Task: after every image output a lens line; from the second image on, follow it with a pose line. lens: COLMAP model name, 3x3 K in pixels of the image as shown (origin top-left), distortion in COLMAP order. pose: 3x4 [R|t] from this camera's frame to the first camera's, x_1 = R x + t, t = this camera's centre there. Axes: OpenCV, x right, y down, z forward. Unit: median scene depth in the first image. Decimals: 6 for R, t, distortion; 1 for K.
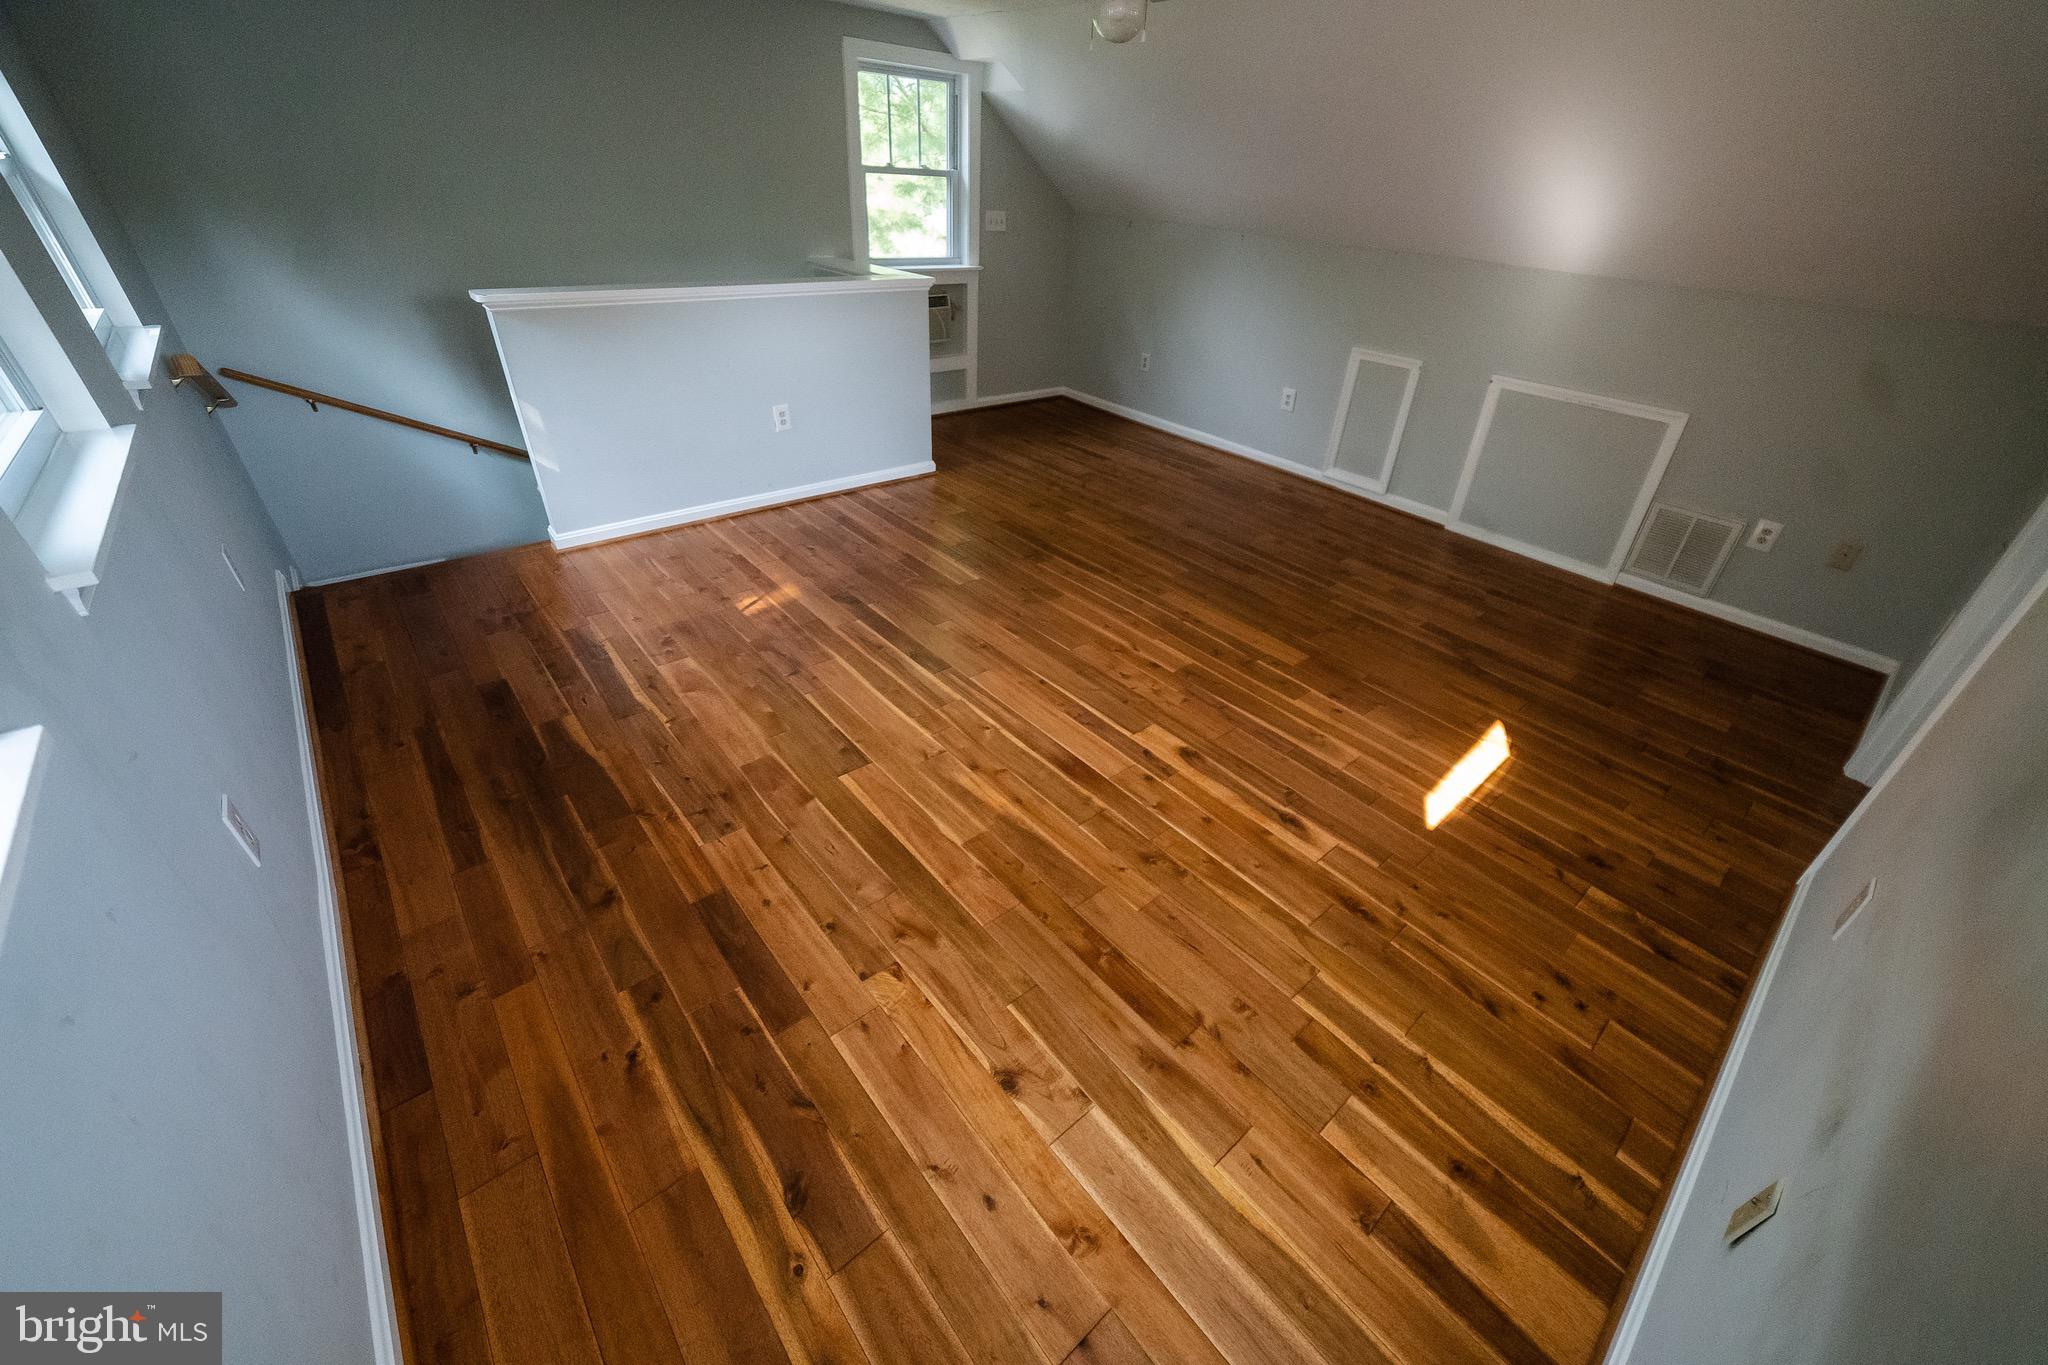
lens RADIAL K [[780.2, 0, 1040.7], [0, 780.2, 689.3], [0, 0, 1]] dist [-0.010192, 0.000492]
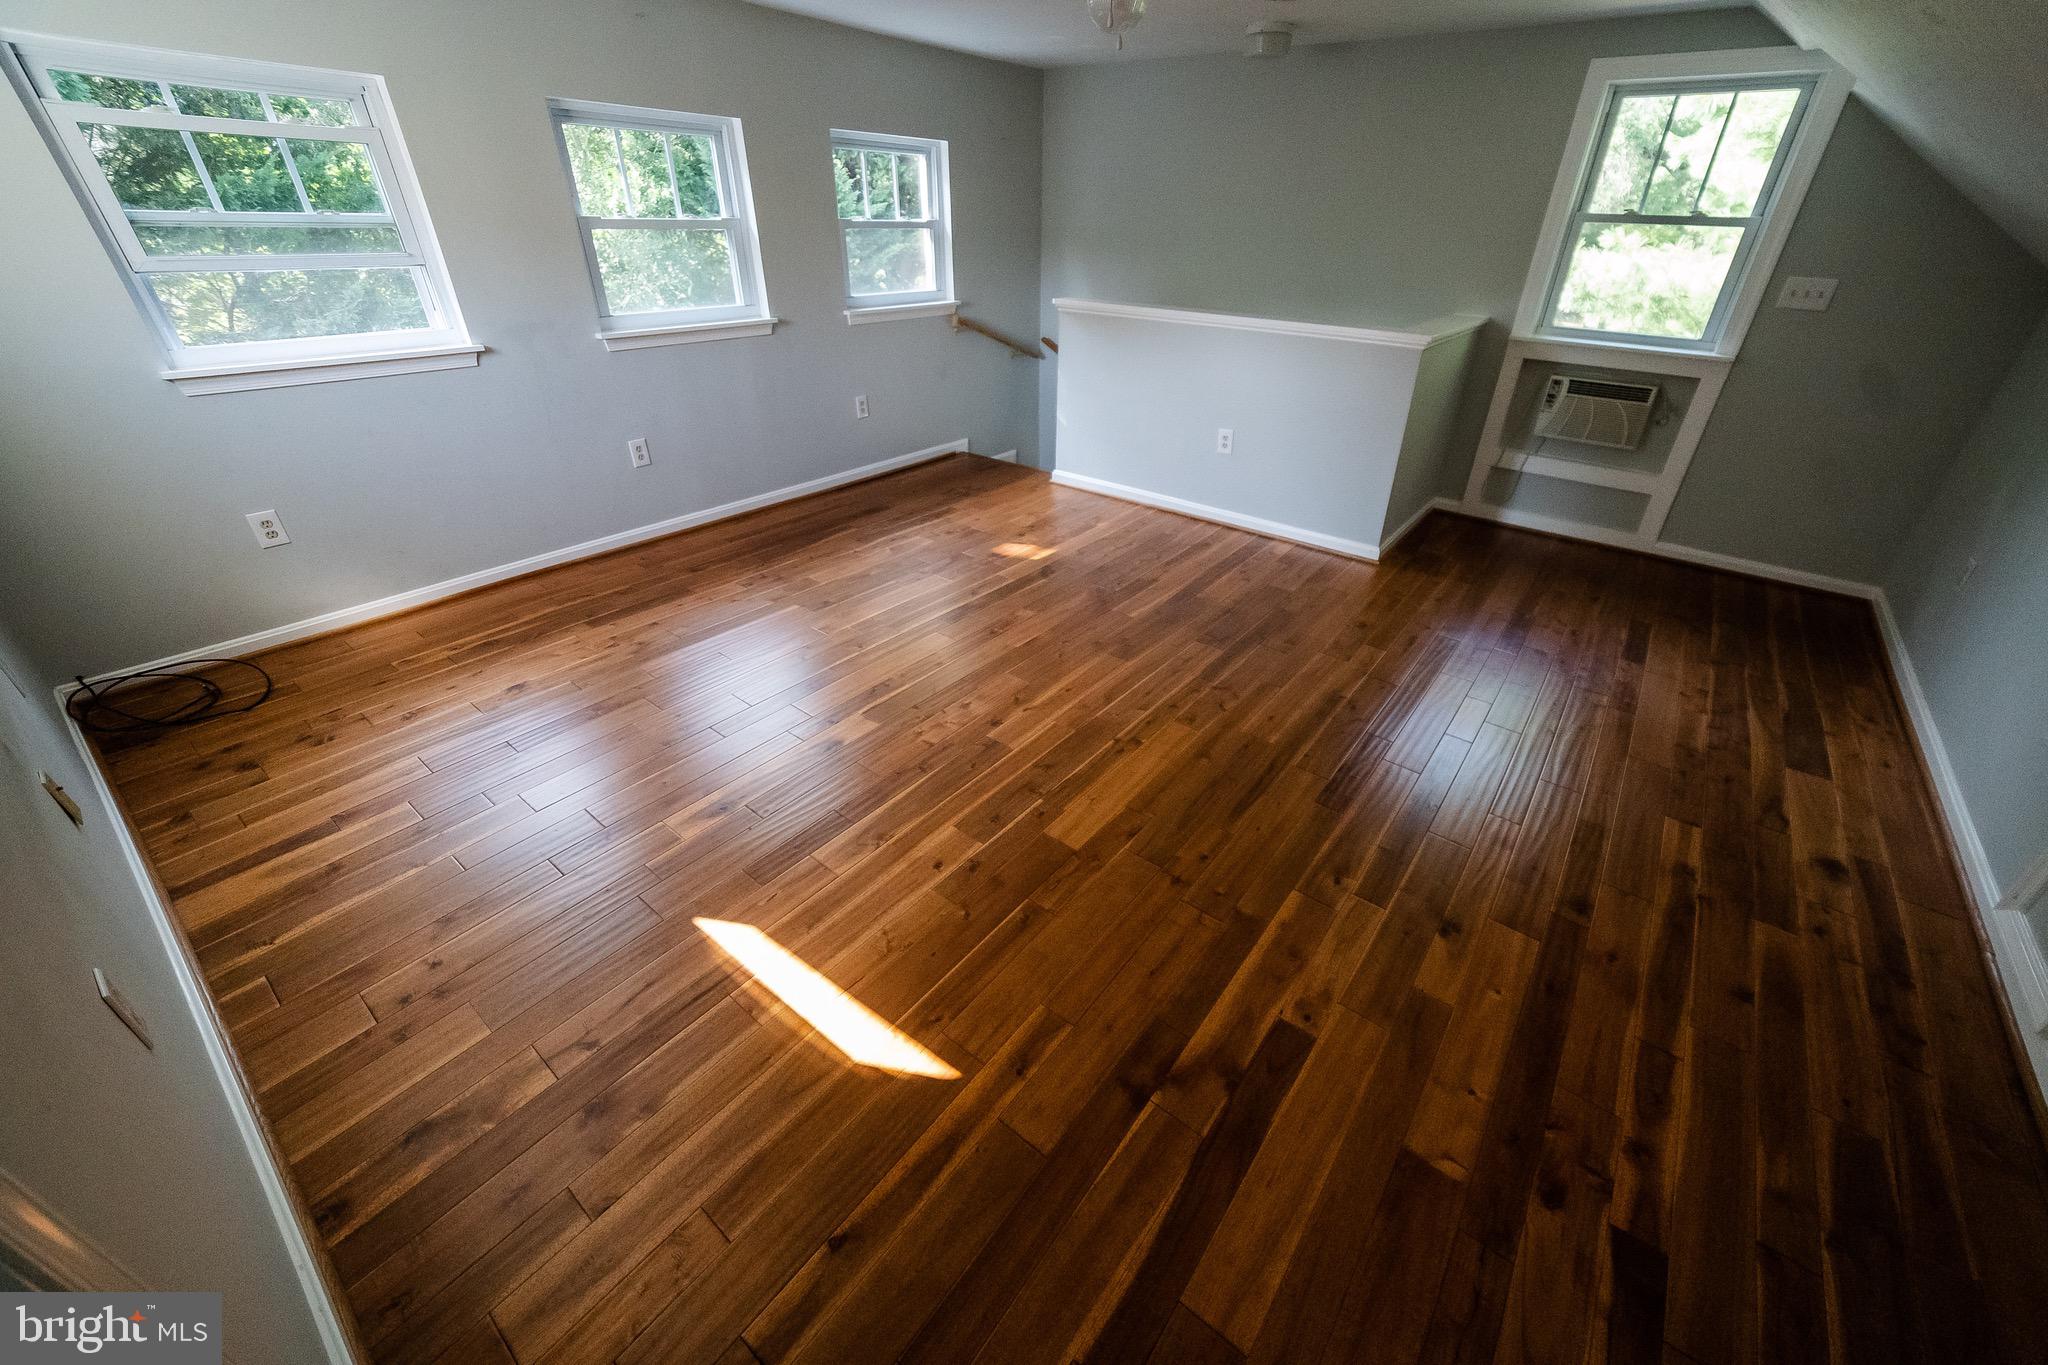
lens RADIAL K [[780.2, 0, 1034.8], [0, 780.2, 683.0], [0, 0, 1]] dist [-0.010192, 0.000492]
pose [[0.191609, 0.468143, -0.862628, 0.831992], [-0.551619, 0.778329, 0.299868, -0.329687], [0.811790, 0.418385, 0.407371, 0.611985]]
